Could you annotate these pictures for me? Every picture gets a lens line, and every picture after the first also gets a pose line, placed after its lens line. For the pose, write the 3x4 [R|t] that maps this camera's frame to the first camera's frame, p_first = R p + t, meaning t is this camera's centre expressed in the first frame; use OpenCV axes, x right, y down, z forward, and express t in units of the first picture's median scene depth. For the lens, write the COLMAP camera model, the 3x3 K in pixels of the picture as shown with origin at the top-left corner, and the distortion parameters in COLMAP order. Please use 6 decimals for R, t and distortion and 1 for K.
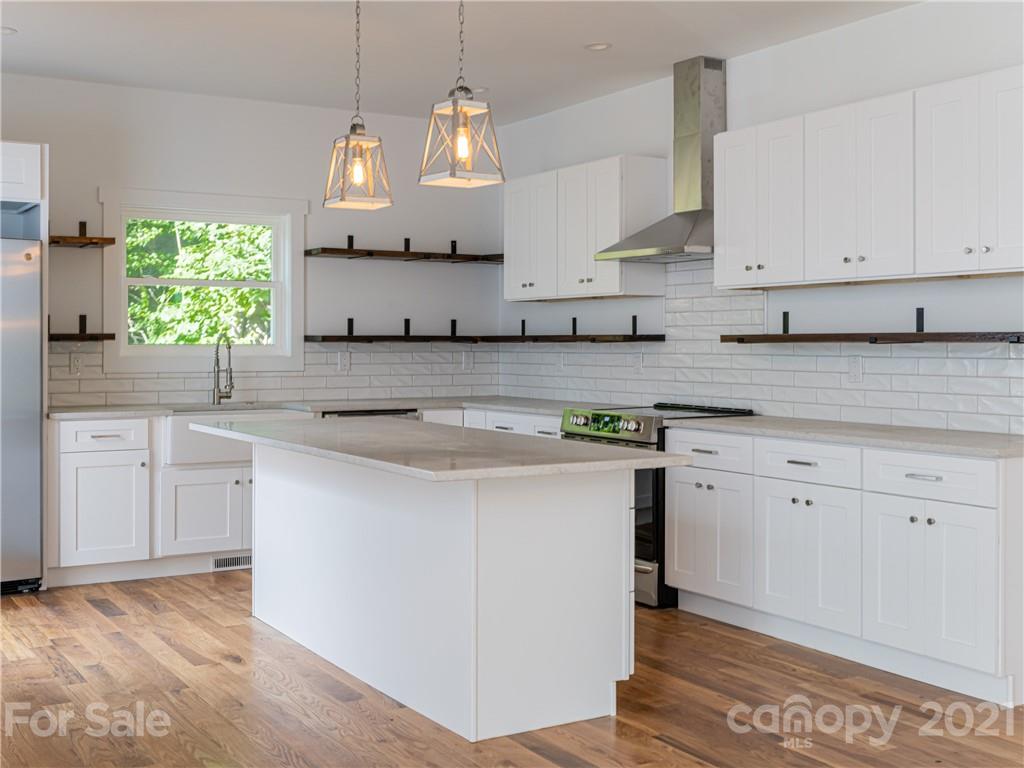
lens RADIAL K [[1211.1, 0, 513.7], [0, 1211.1, 346.5], [0, 0, 1]] dist [-0.005797, -0.018142]
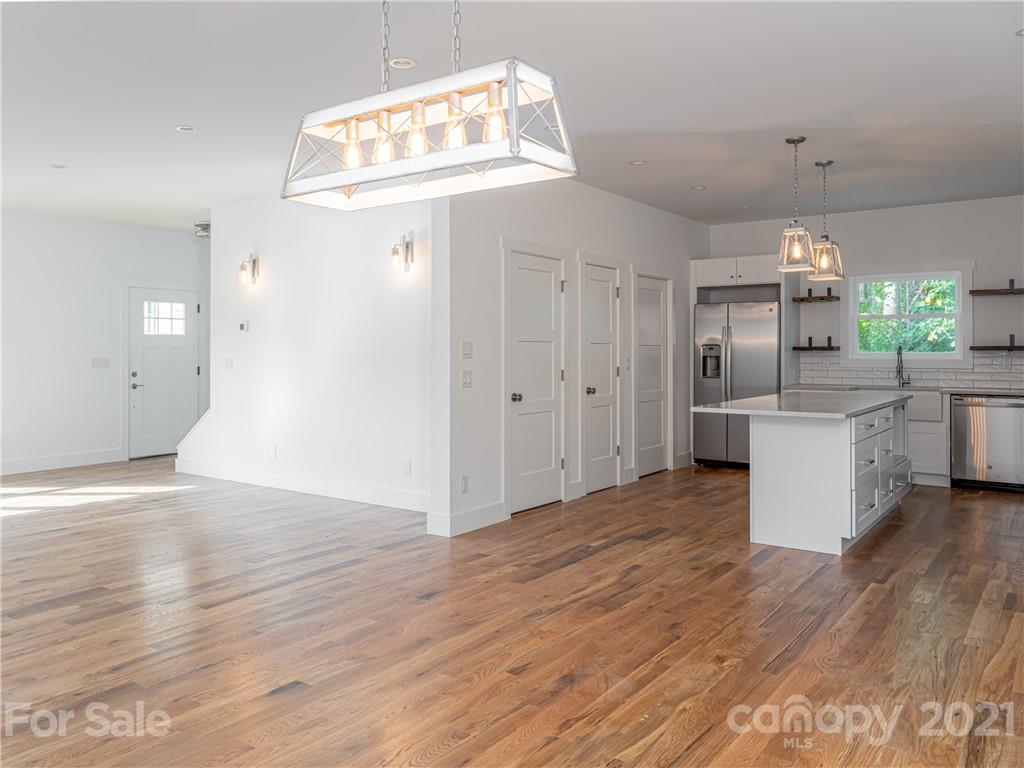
lens RADIAL K [[786.7, 0, 487.0], [0, 786.7, 347.0], [0, 0, 1]] dist [0.001065, -0.000938]
pose [[0.370251, -0.006841, -0.928907, 0.596692], [-0.000737, 0.999970, -0.007658, 0.000080], [0.928932, 0.003520, 0.370235, 0.039297]]
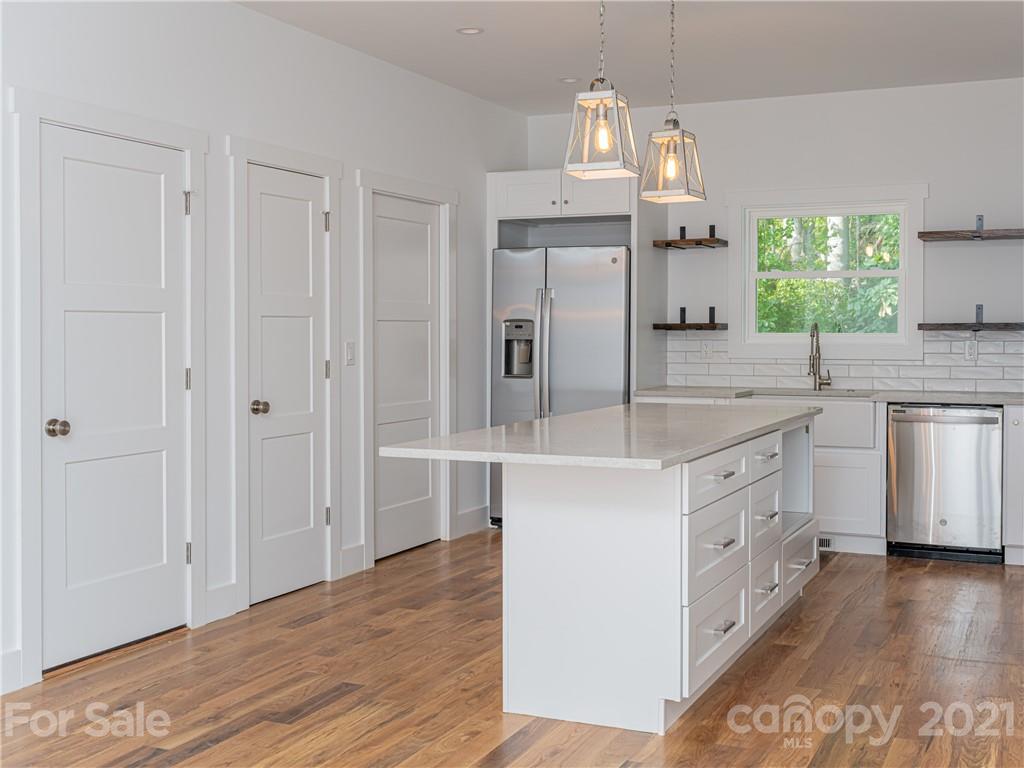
lens RADIAL K [[1152.1, 0, 587.8], [0, 1152.1, 348.7], [0, 0, 1]] dist [0.002950, -0.002991]
pose [[0.587470, 0.011609, -0.809163, 0.457250], [-0.001201, 0.999909, 0.013473, -0.001223], [0.809245, -0.006943, 0.587430, 0.265038]]
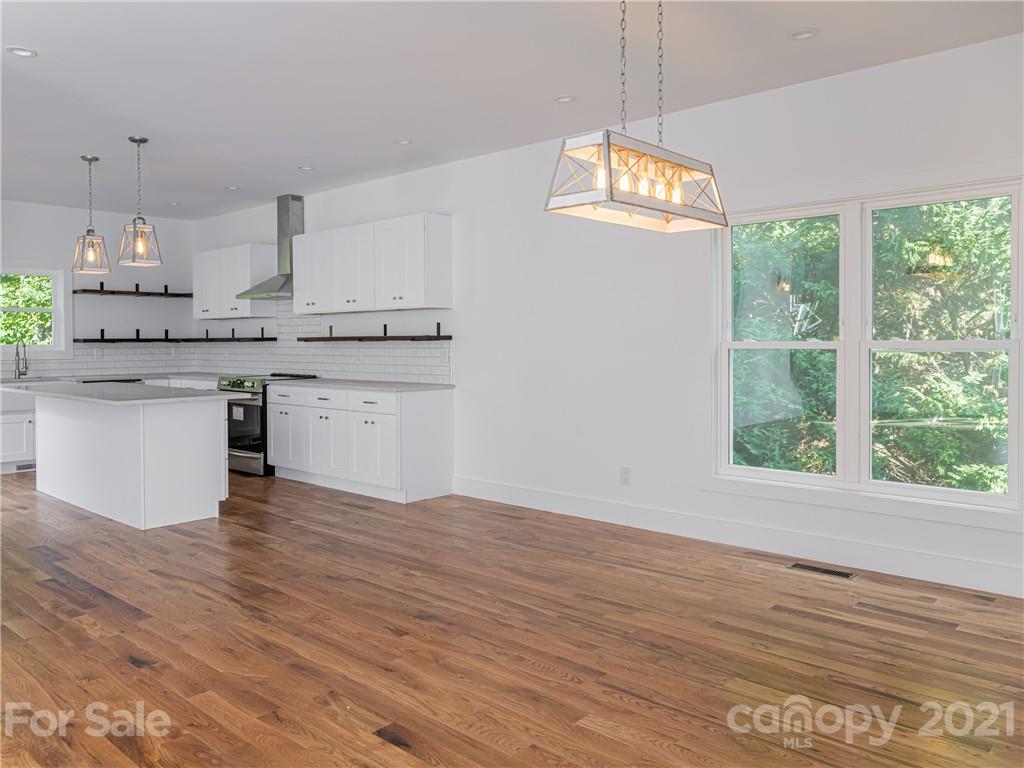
lens RADIAL K [[782.6, 0, 454.6], [0, 782.6, 350.7], [0, 0, 1]] dist [0.002962, -0.000342]
pose [[0.968863, -0.008994, 0.247435, 0.089716], [0.007025, 0.999936, 0.008843, 0.002086], [-0.247499, -0.006829, 0.968864, -0.261875]]
